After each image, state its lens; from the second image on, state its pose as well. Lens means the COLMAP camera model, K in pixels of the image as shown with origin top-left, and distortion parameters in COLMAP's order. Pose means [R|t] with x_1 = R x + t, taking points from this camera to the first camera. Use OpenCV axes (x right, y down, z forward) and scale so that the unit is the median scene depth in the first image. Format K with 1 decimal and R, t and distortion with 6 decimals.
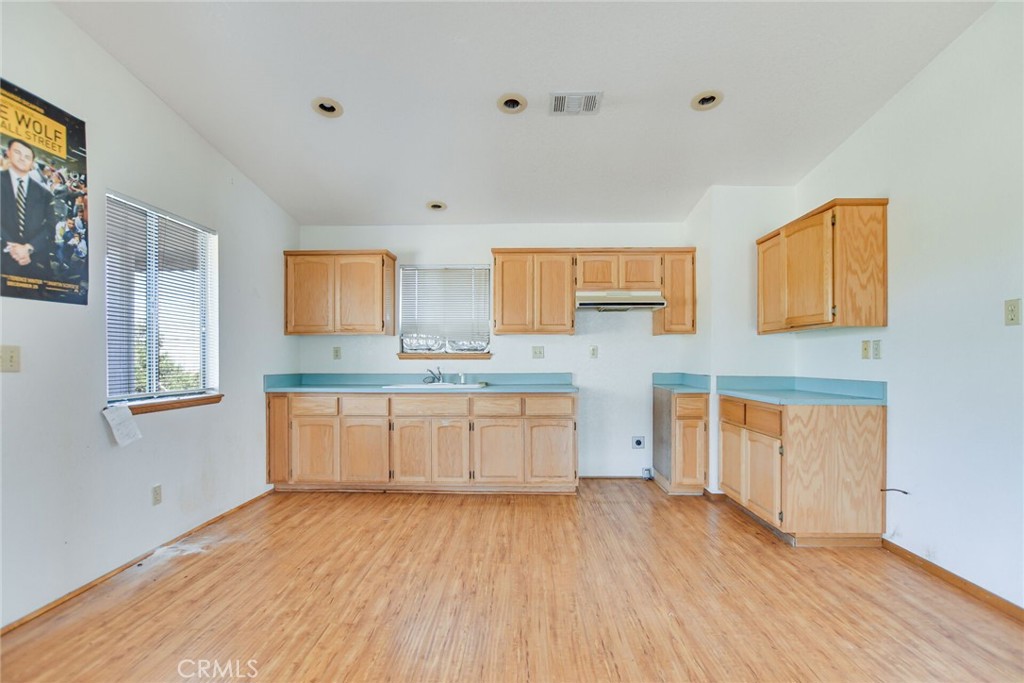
lens RADIAL K [[461.3, 0, 511.6], [0, 461.3, 356.0], [0, 0, 1]] dist [-0.015965, 0.000387]
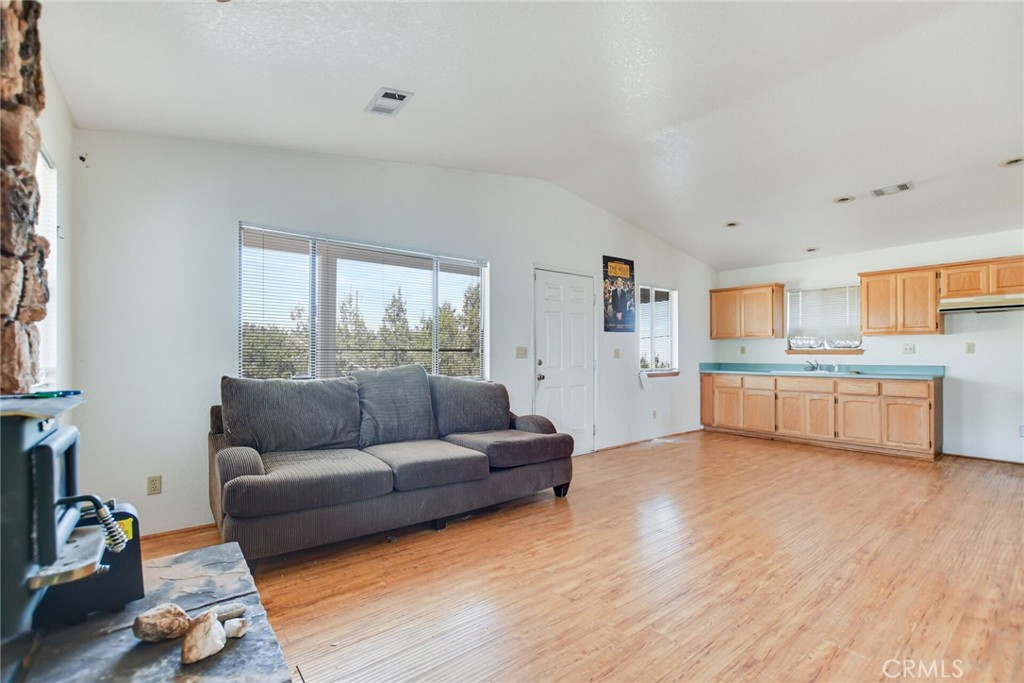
lens RADIAL K [[461.3, 0, 511.6], [0, 461.3, 356.0], [0, 0, 1]] dist [-0.015965, 0.000387]
pose [[0.650638, 0.004404, -0.759375, 0.336008], [0.002734, 0.999963, 0.008141, -0.001625], [0.759383, -0.007373, 0.650602, -0.699996]]
